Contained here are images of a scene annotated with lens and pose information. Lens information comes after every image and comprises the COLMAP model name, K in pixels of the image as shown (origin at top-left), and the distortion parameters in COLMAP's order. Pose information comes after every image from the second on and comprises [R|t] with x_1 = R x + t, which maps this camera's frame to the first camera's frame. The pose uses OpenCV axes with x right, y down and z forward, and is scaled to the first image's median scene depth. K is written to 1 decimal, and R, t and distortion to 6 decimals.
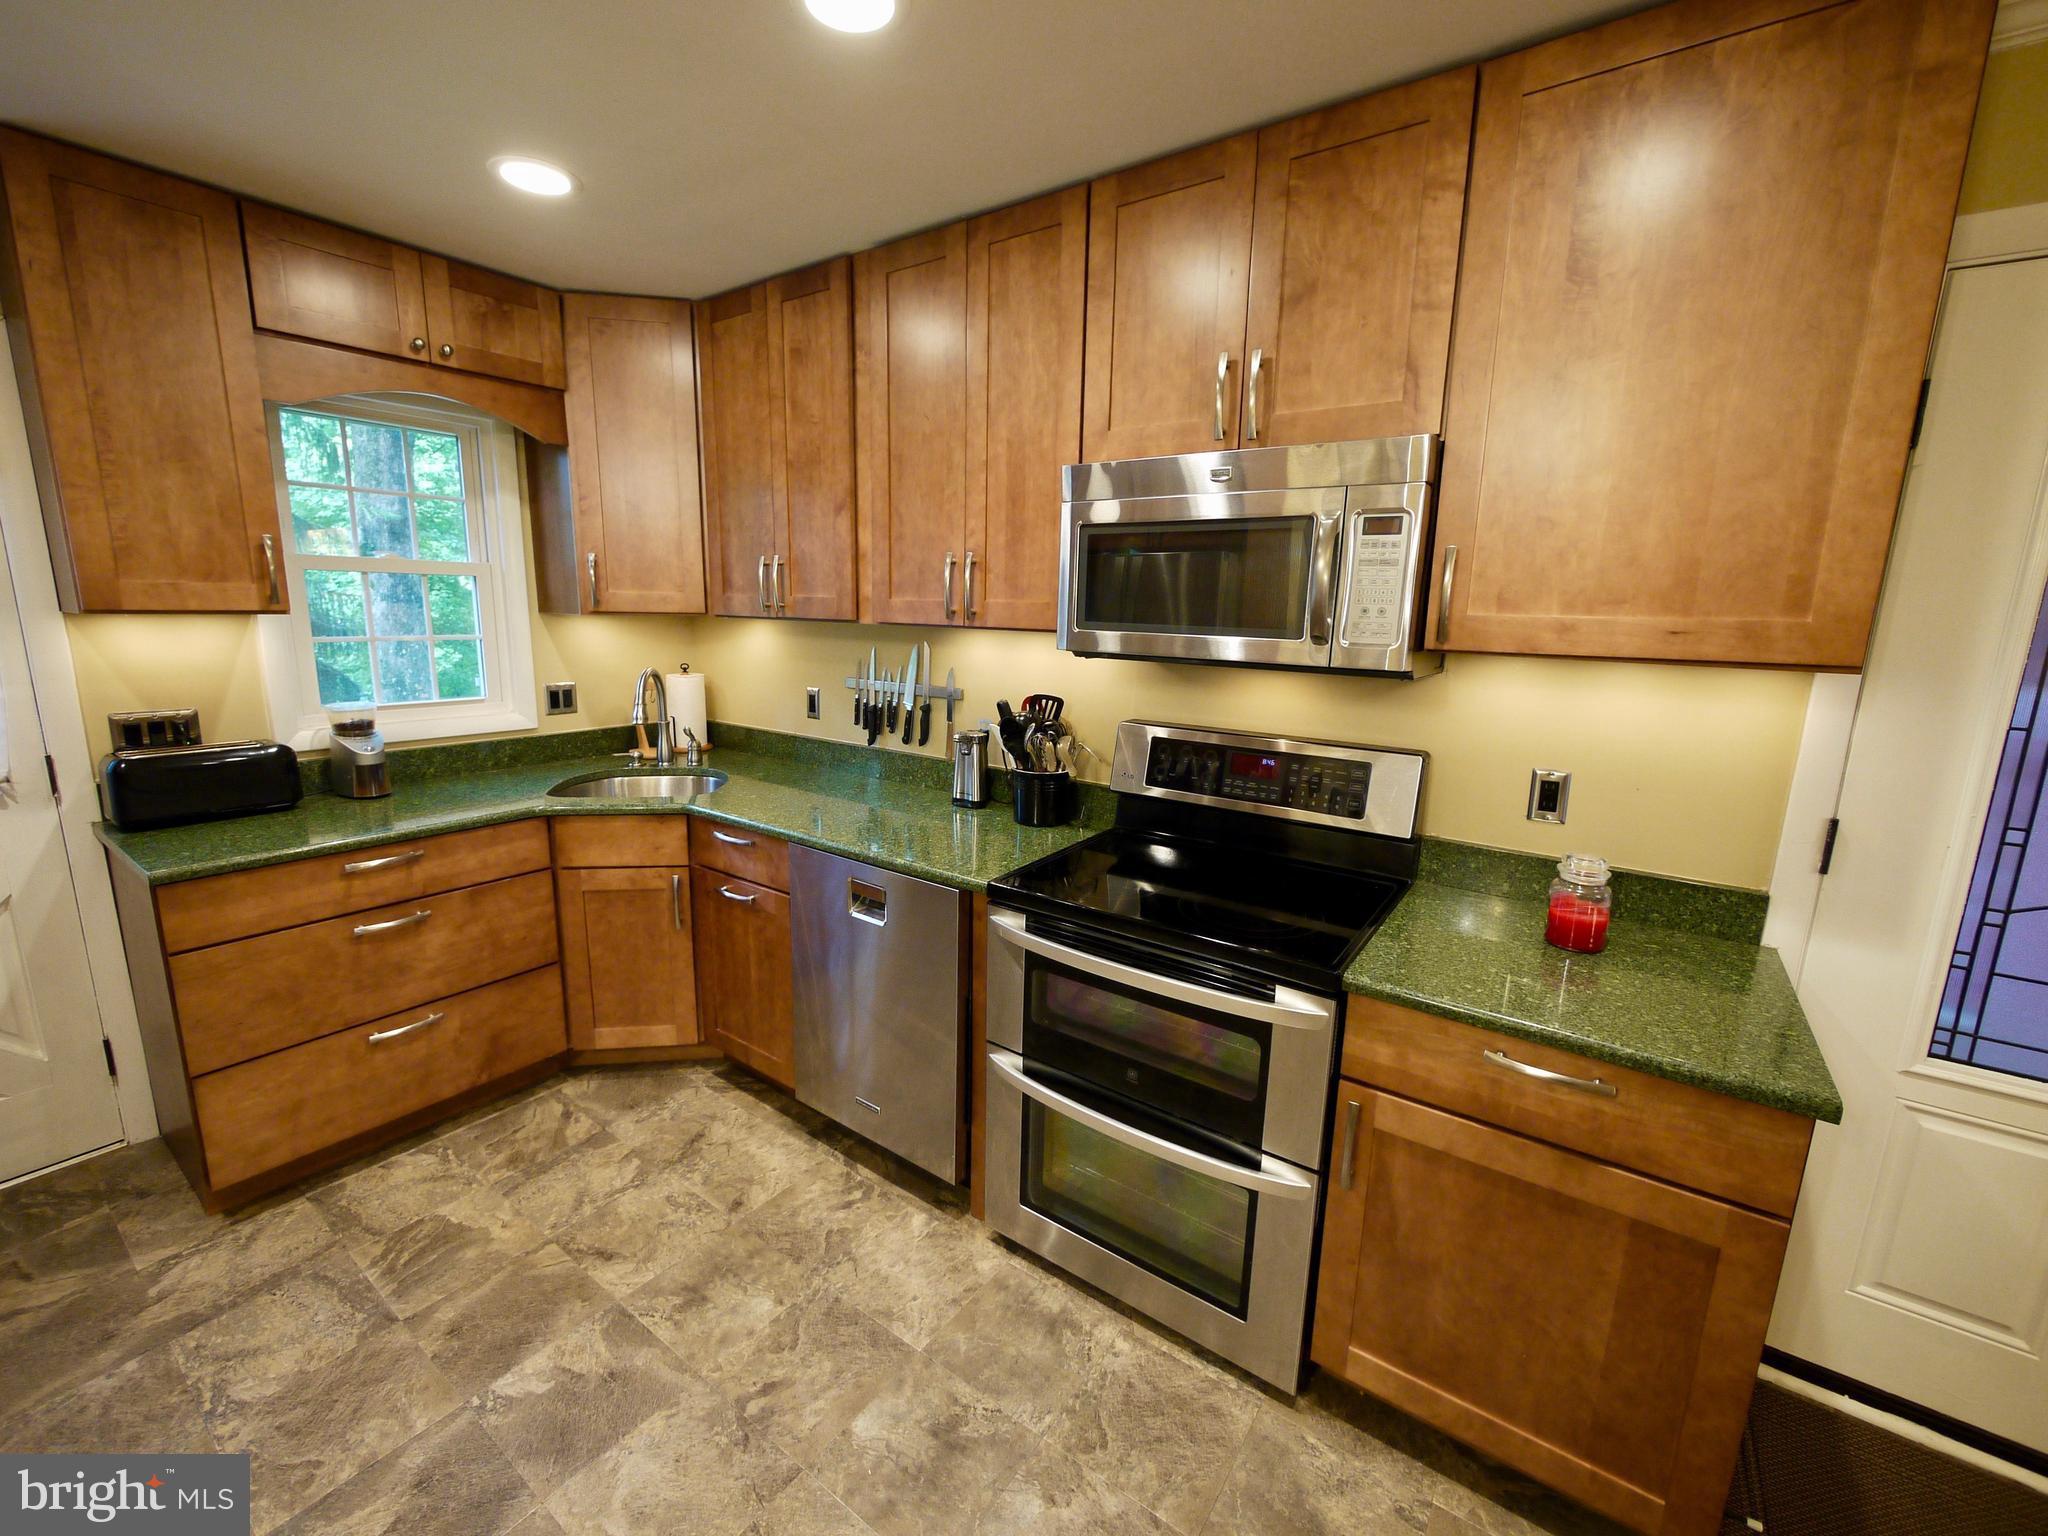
lens RADIAL K [[842.5, 0, 1016.5], [0, 842.5, 767.9], [0, 0, 1]] dist [-0.006052, -0.000643]
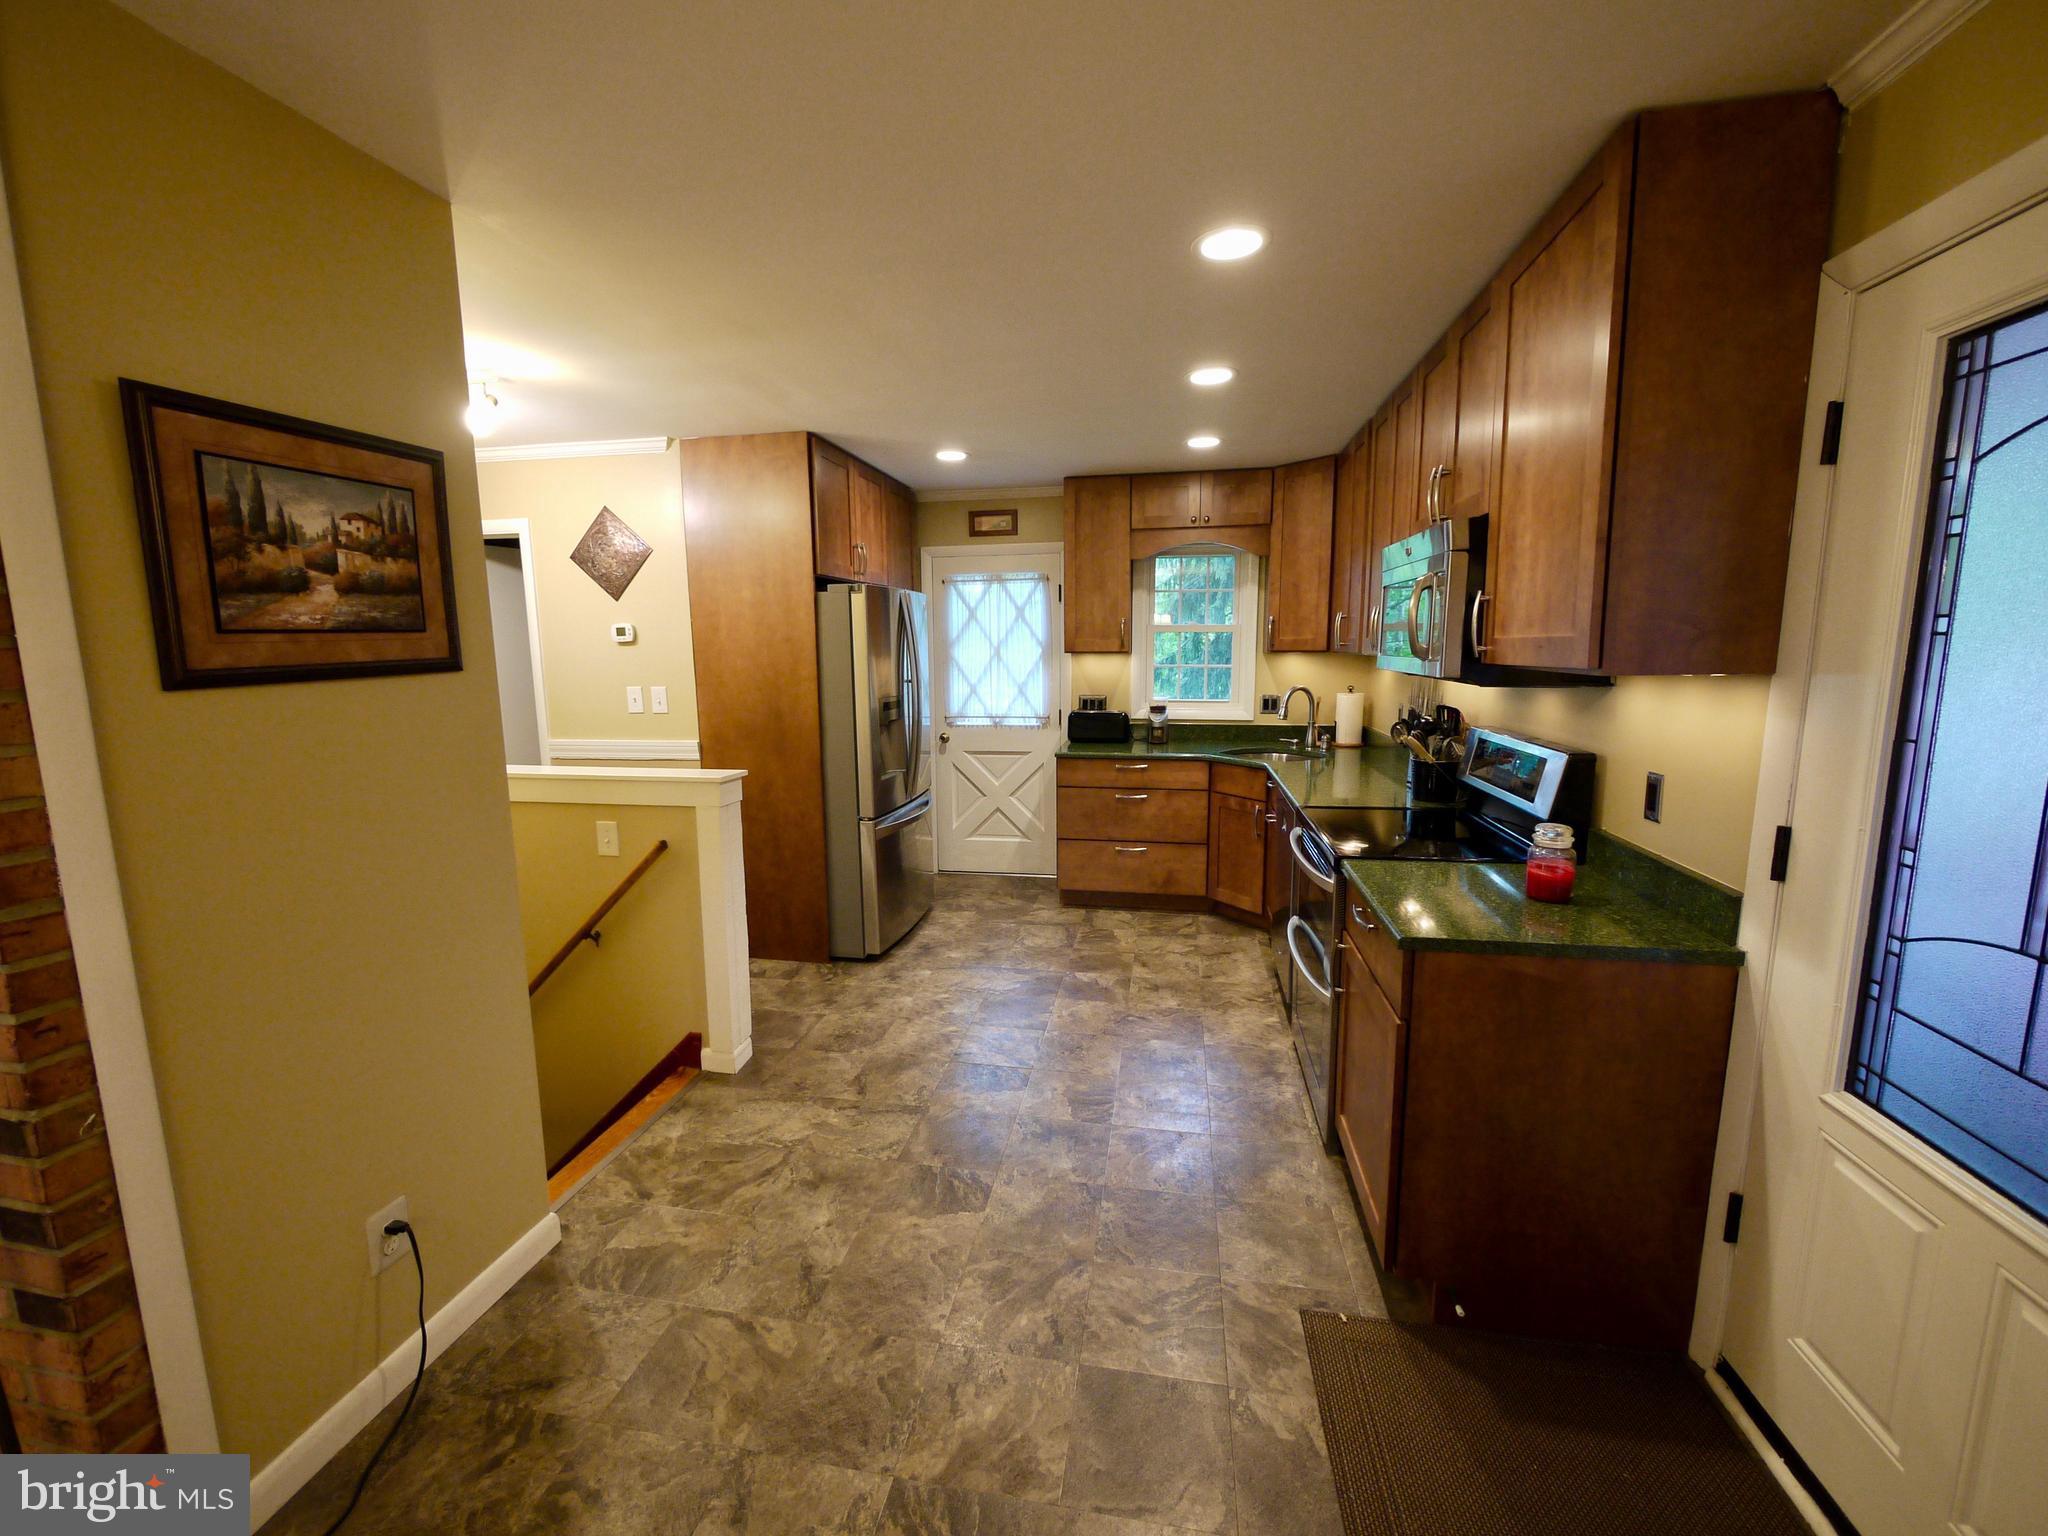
lens RADIAL K [[842.5, 0, 1017.7], [0, 842.5, 769.1], [0, 0, 1]] dist [-0.006052, -0.000643]
pose [[0.425763, 0.108412, -0.898316, 1.110900], [-0.156469, 0.986661, 0.044914, 0.068956], [0.891203, 0.121436, 0.437047, -0.209449]]
